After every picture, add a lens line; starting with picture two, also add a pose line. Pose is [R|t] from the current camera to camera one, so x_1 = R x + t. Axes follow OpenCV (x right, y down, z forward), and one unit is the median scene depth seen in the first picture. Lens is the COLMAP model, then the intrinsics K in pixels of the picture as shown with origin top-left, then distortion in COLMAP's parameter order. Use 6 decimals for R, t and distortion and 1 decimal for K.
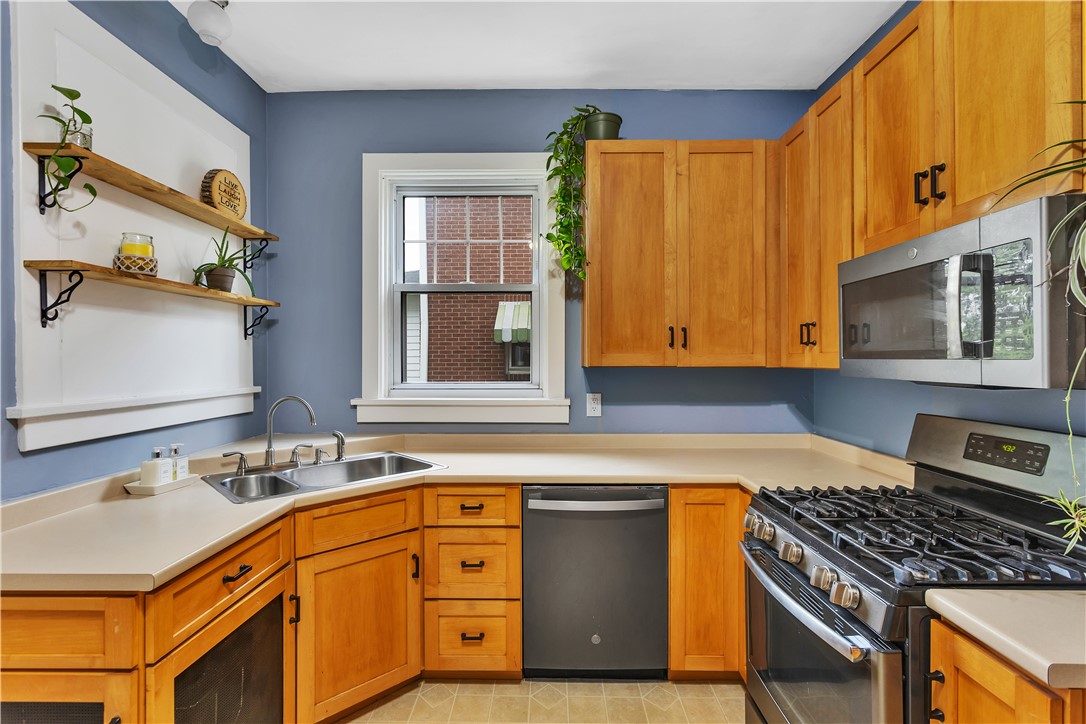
lens RADIAL K [[511.1, 0, 544.1], [0, 511.1, 361.6], [0, 0, 1]] dist [-0.001407, 0.002102]
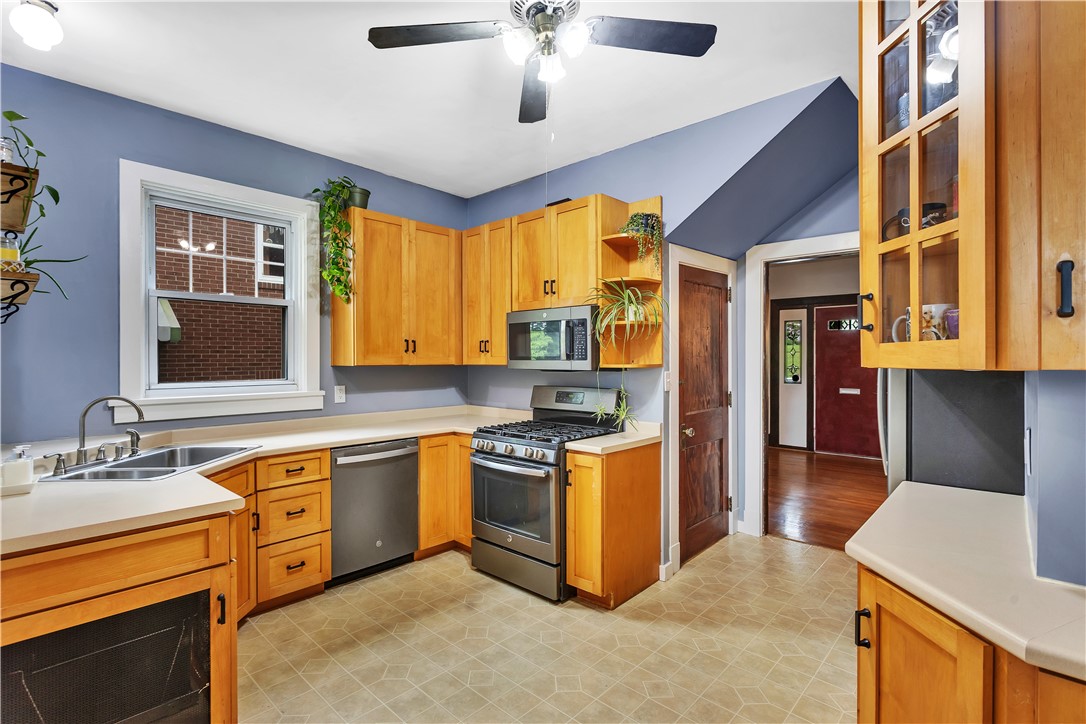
lens RADIAL K [[517.0, 0, 544.6], [0, 517.0, 360.9], [0, 0, 1]] dist [-0.003101, 0.000571]
pose [[0.672880, -0.003171, 0.739745, -0.705787], [0.004277, 0.999991, 0.000396, -0.001729], [-0.739740, 0.002897, 0.672887, -0.407679]]
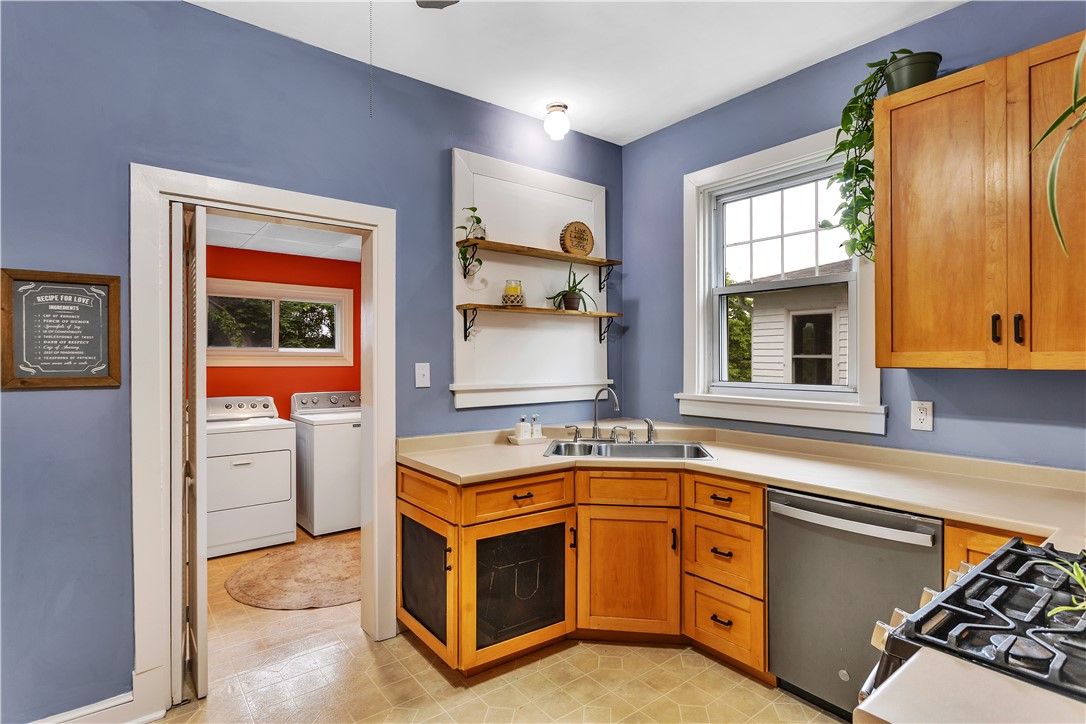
lens RADIAL K [[555.9, 0, 543.0], [0, 555.9, 362.0], [0, 0, 1]] dist [-0.003844, 0.000179]
pose [[0.623195, 0.005288, -0.782048, 0.525180], [-0.002855, 0.999986, 0.004487, -0.001931], [0.782061, -0.000564, 0.623201, -0.007002]]
